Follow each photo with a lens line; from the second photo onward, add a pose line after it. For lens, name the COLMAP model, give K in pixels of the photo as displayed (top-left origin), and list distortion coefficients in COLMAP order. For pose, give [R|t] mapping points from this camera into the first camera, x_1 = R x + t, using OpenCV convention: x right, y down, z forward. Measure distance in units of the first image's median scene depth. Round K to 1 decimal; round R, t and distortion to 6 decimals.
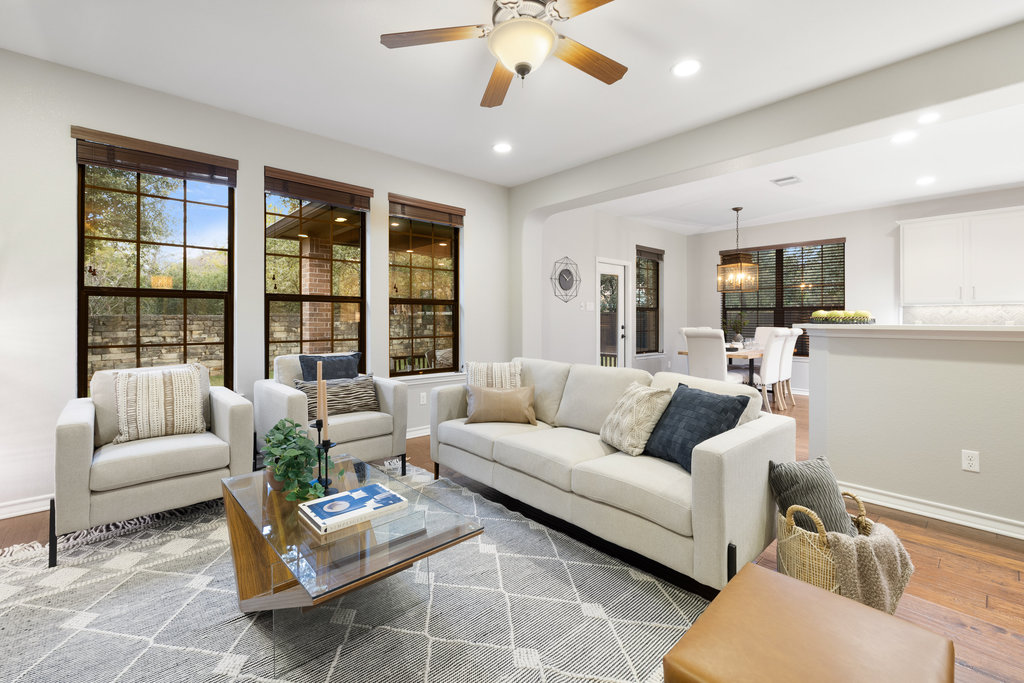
lens RADIAL K [[439.5, 0, 508.9], [0, 439.5, 310.9], [0, 0, 1]] dist [0.001090, 0.000151]
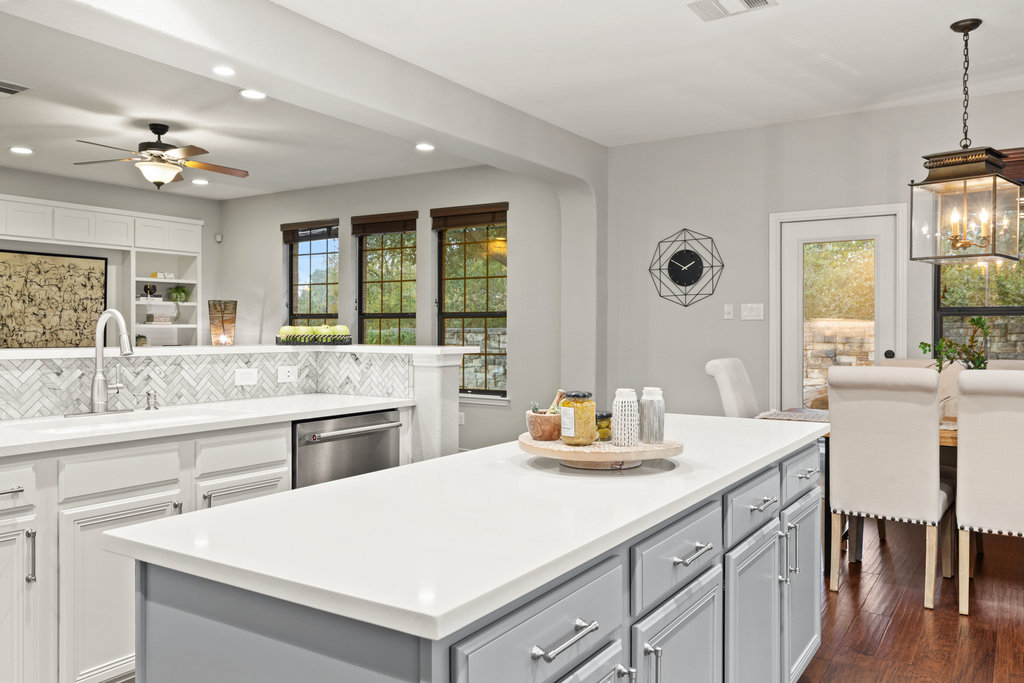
lens RADIAL K [[789.2, 0, 511.7], [0, 789.2, 346.0], [0, 0, 1]] dist [0.006033, 0.003027]
pose [[0.261893, 0.000871, -0.965096, 1.099115], [0.002848, 0.999995, 0.001676, 0.031231], [0.965093, -0.003187, 0.261889, 0.503304]]
